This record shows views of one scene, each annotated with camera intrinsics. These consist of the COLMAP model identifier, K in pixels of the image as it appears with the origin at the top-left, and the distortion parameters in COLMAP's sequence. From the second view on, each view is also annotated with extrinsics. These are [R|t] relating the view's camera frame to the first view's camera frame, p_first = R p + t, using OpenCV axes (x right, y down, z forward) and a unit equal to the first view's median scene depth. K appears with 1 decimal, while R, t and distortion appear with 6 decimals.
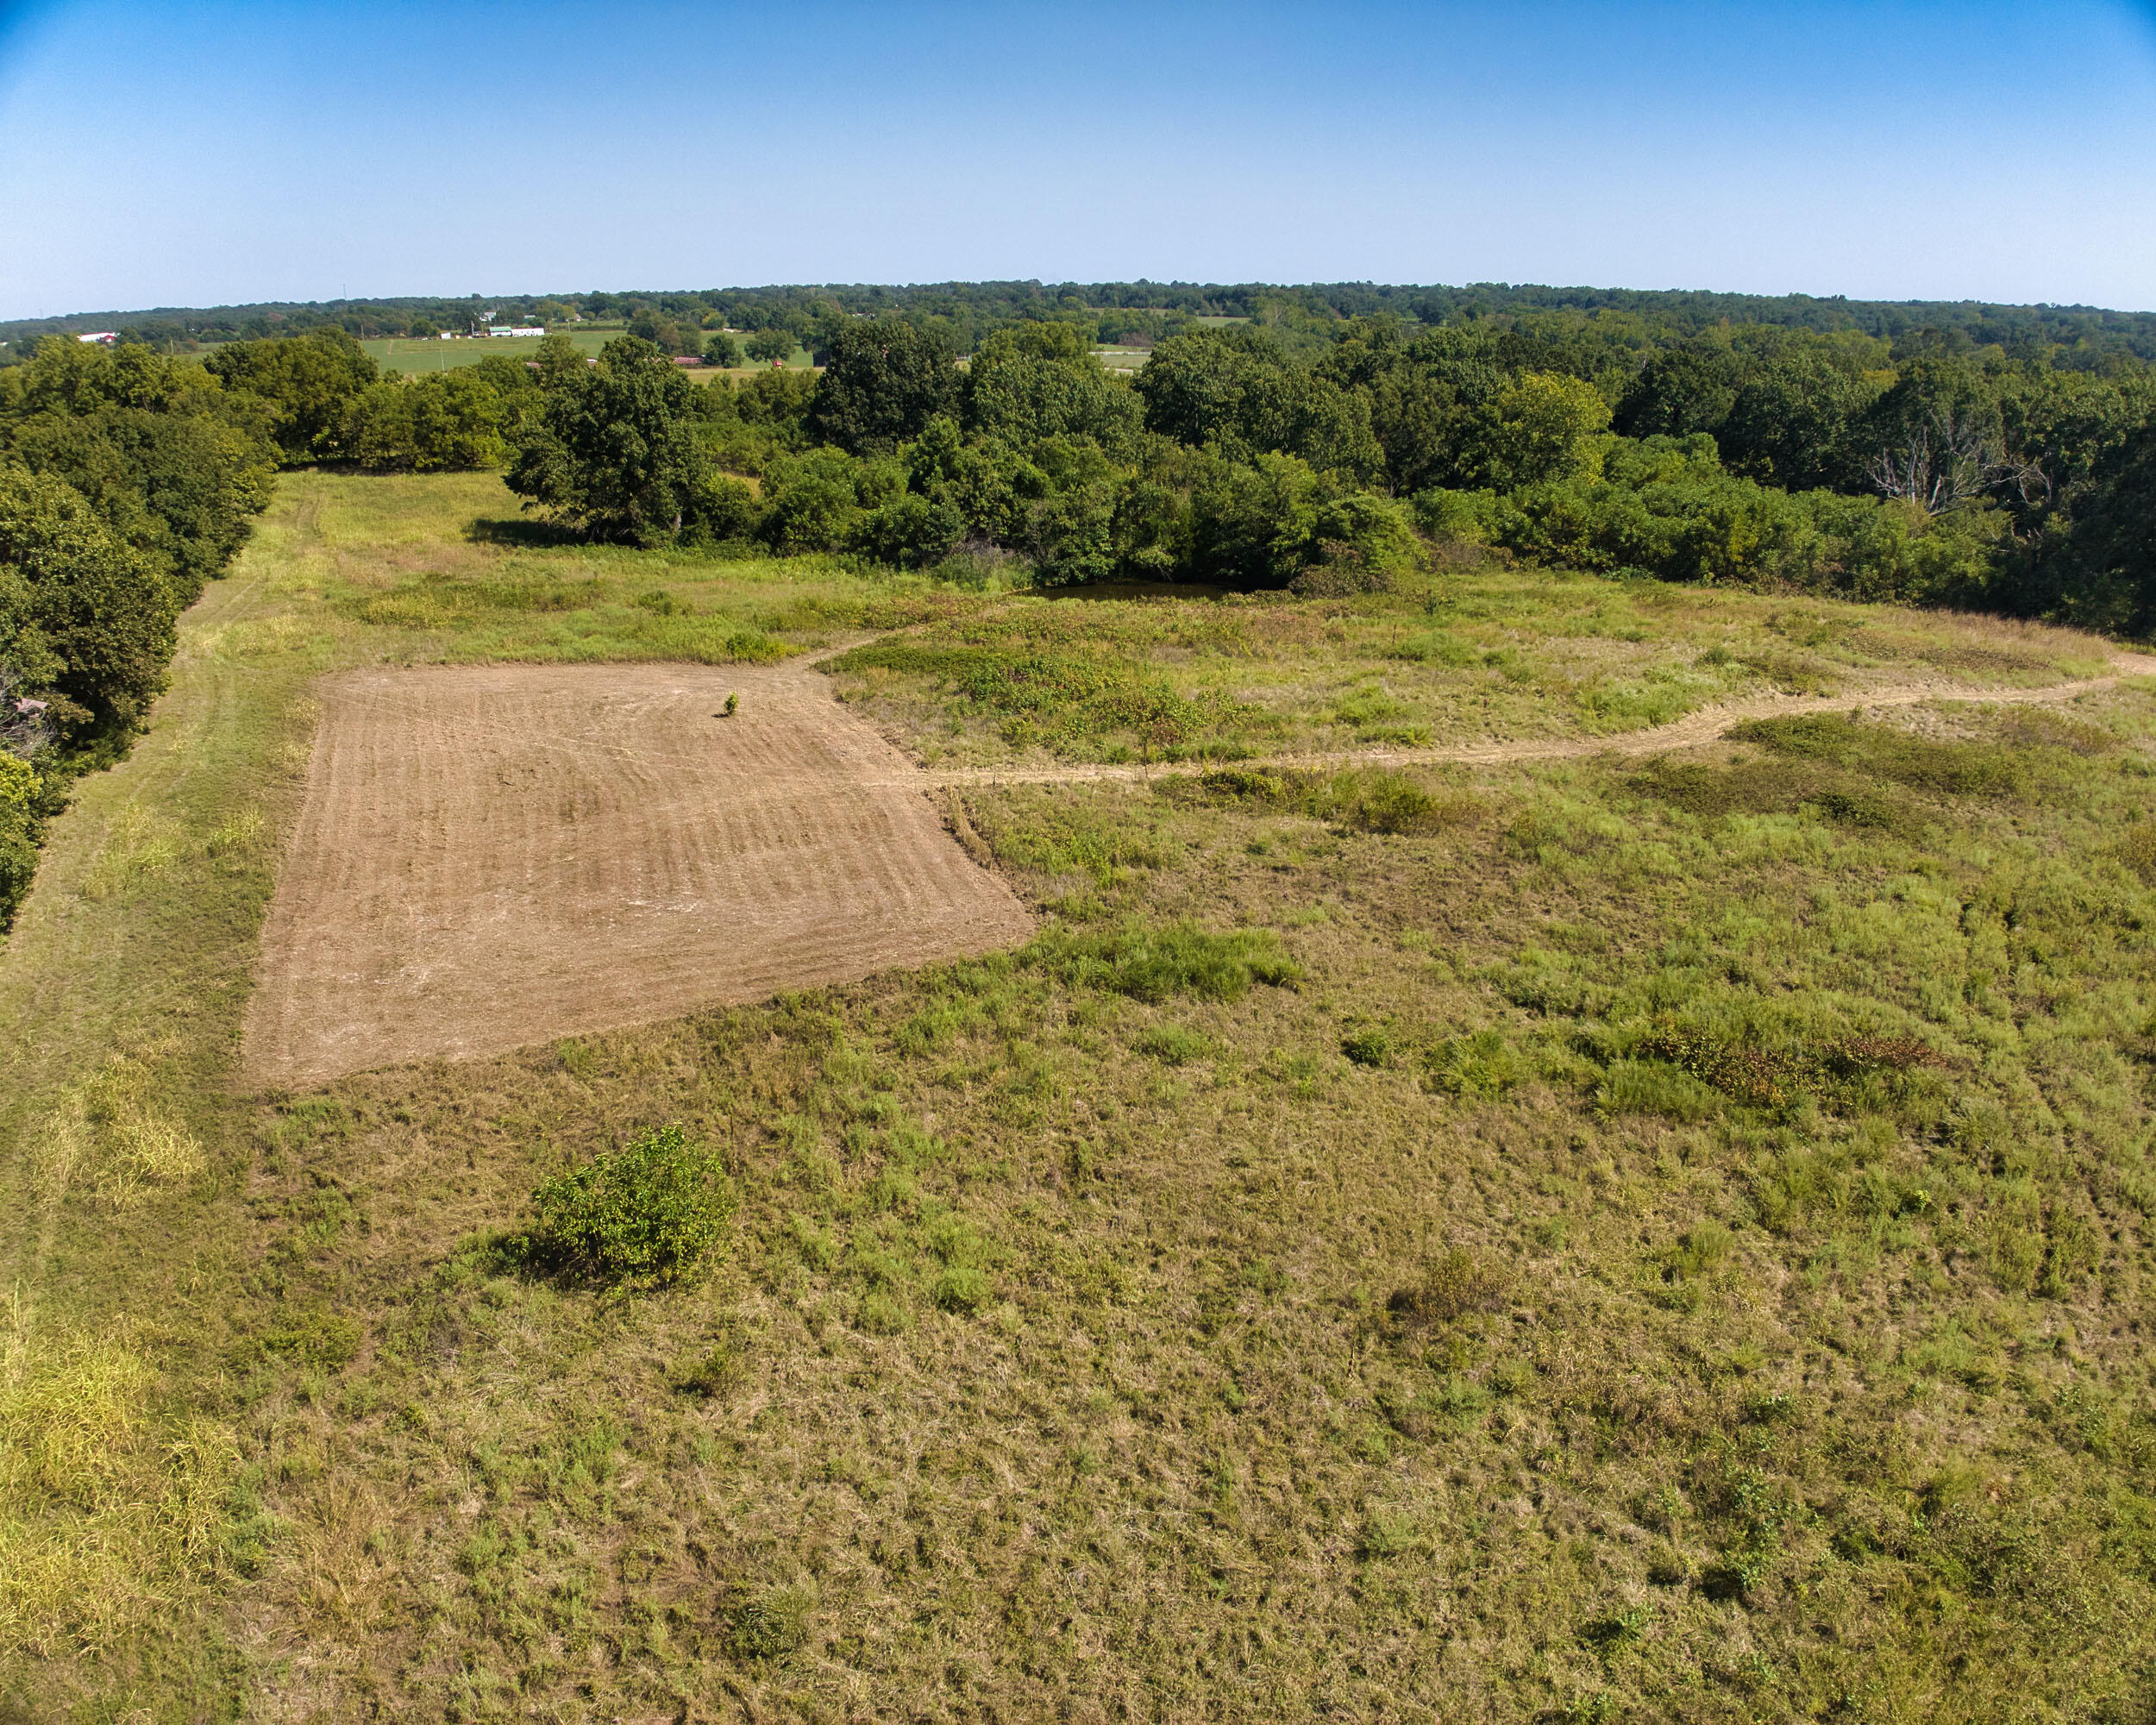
lens RADIAL K [[1619.0, 0, 1070.2], [0, 1619.0, 851.9], [0, 0, 1]] dist [-0.103662, -0.012872]
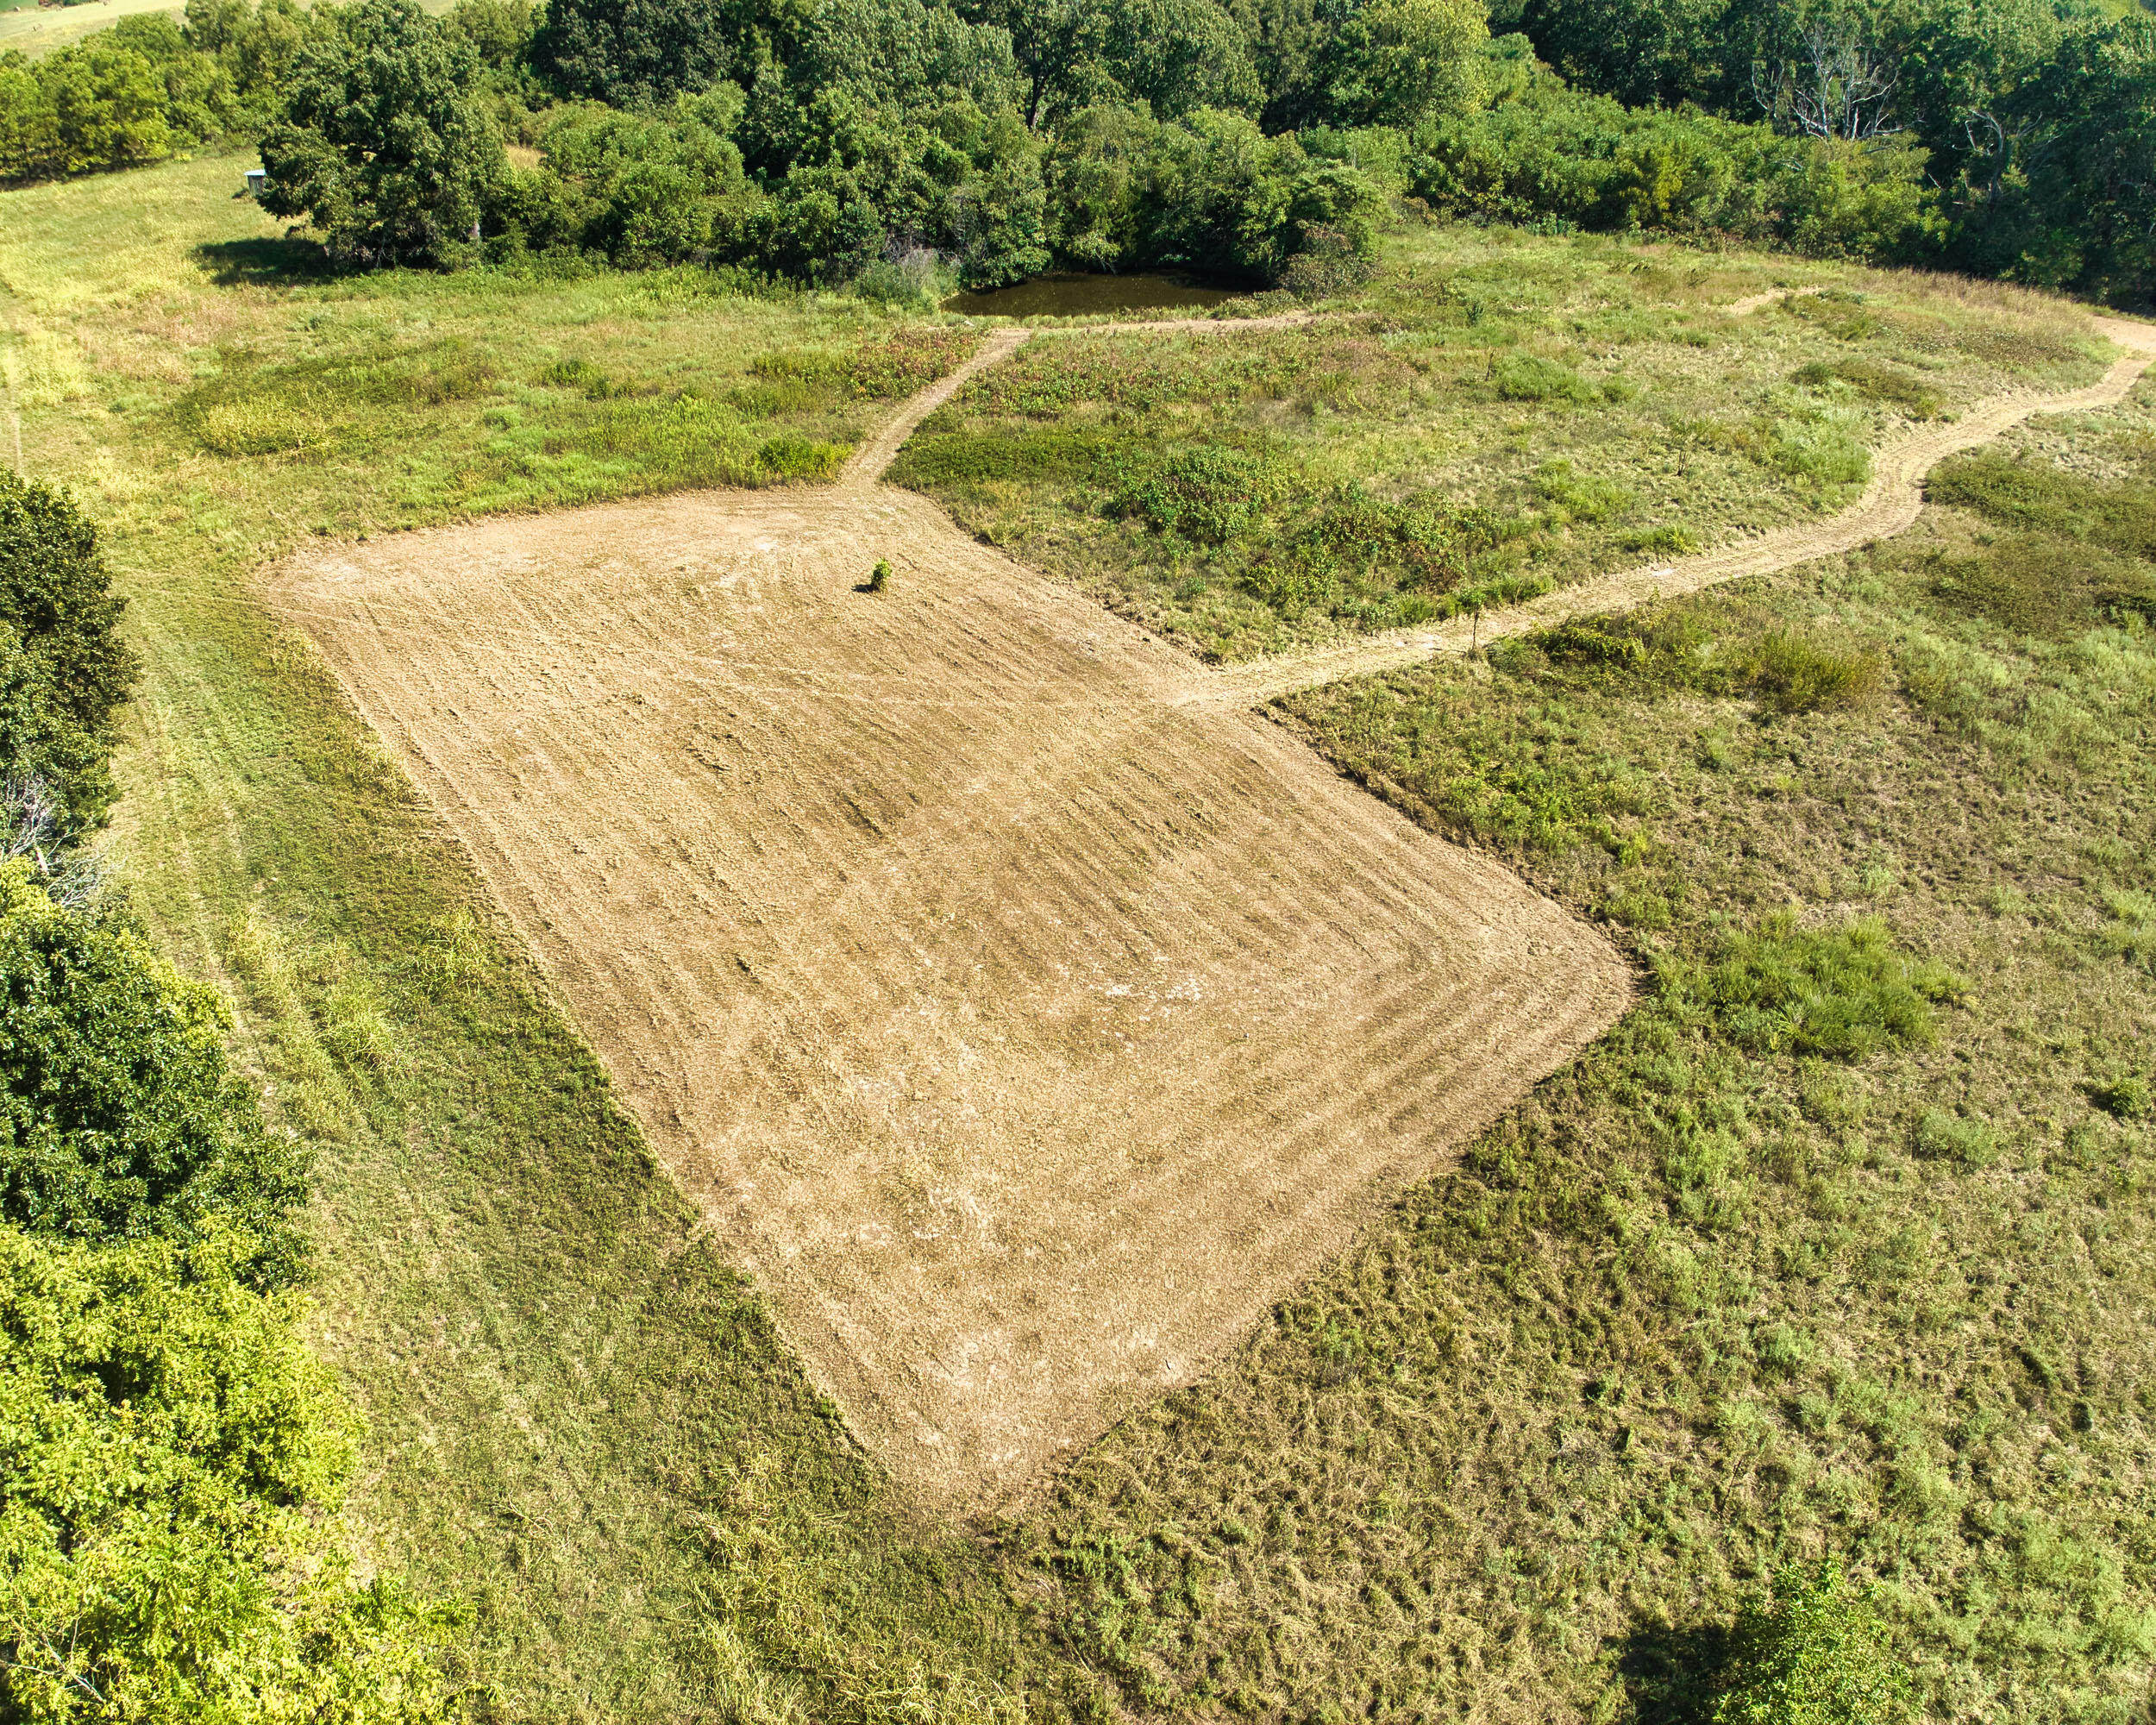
lens RADIAL K [[1619.0, 0, 1077.6], [0, 1619.0, 863.1], [0, 0, 1]] dist [-0.103662, -0.012872]
pose [[0.968893, -0.139188, 0.204631, -0.162030], [0.082916, 0.961635, 0.261503, -0.083196], [-0.233179, -0.236401, 0.943261, 0.117392]]
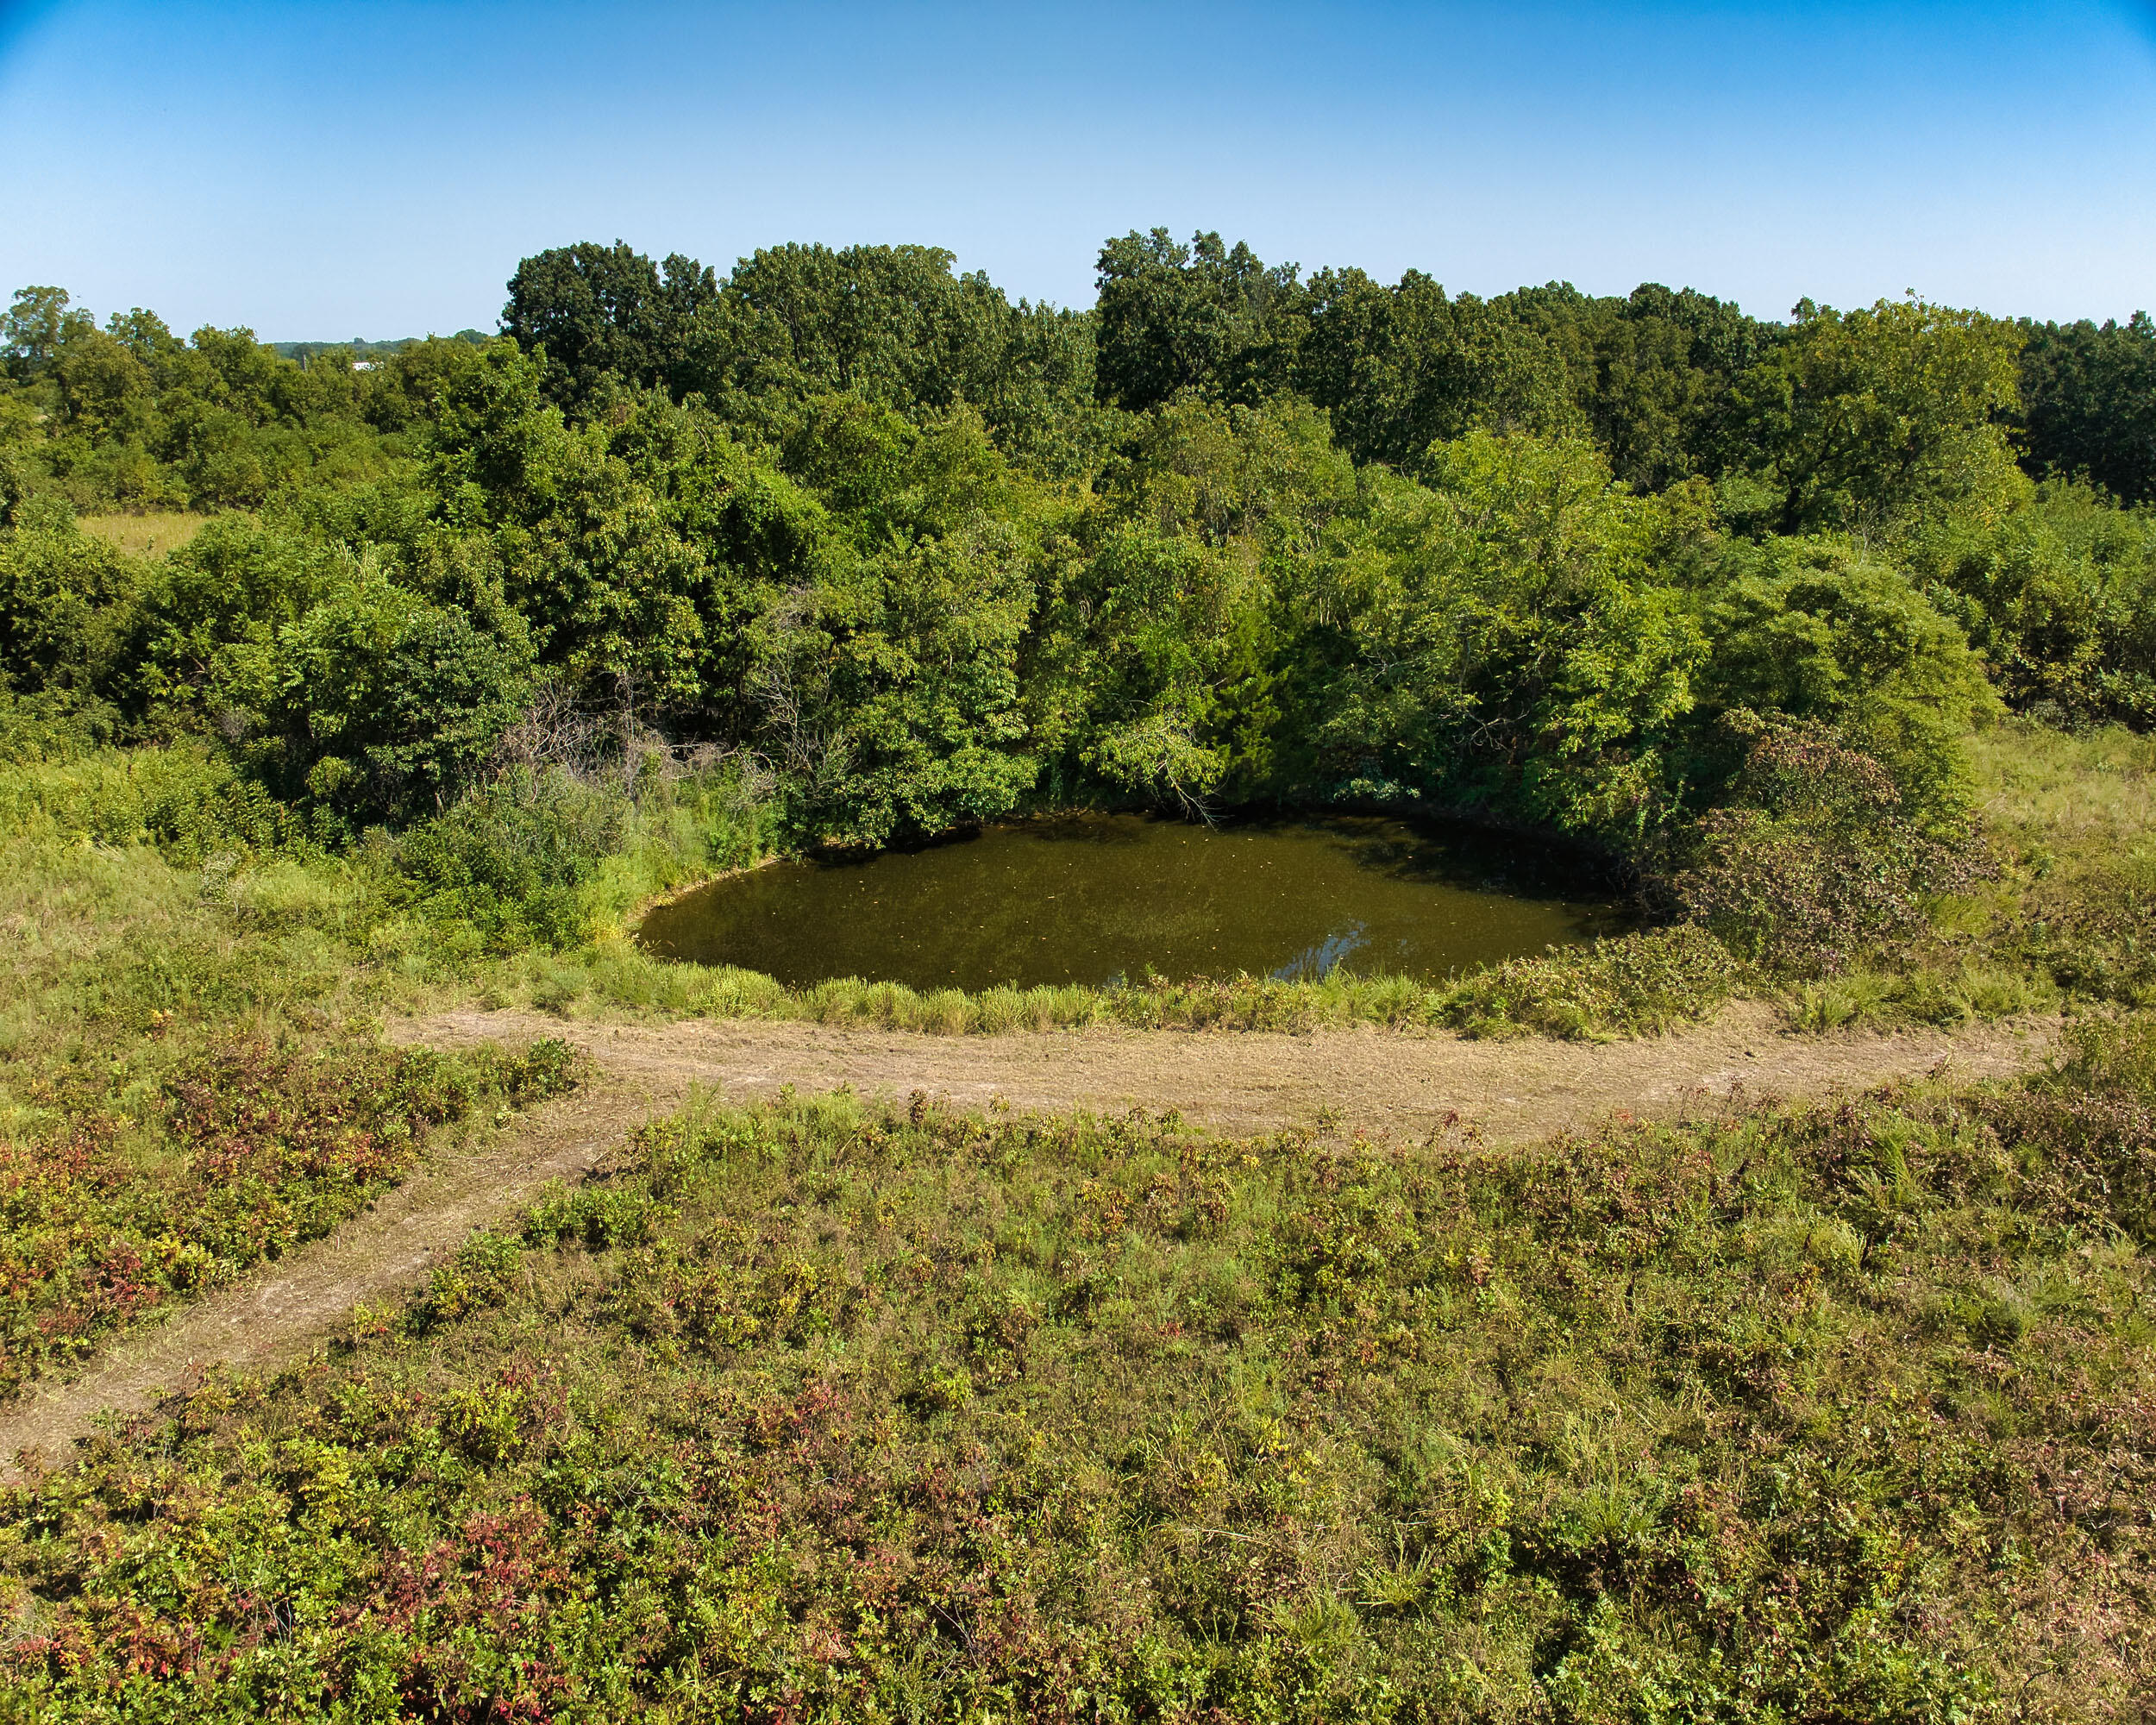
lens RADIAL K [[1619.0, 0, 1075.2], [0, 1619.0, 857.2], [0, 0, 1]] dist [-0.103662, -0.012872]
pose [[0.998421, -0.021152, 0.052042, 0.016853], [0.022322, 0.999509, -0.022002, -0.143603], [-0.051551, 0.023129, 0.998403, 0.626084]]
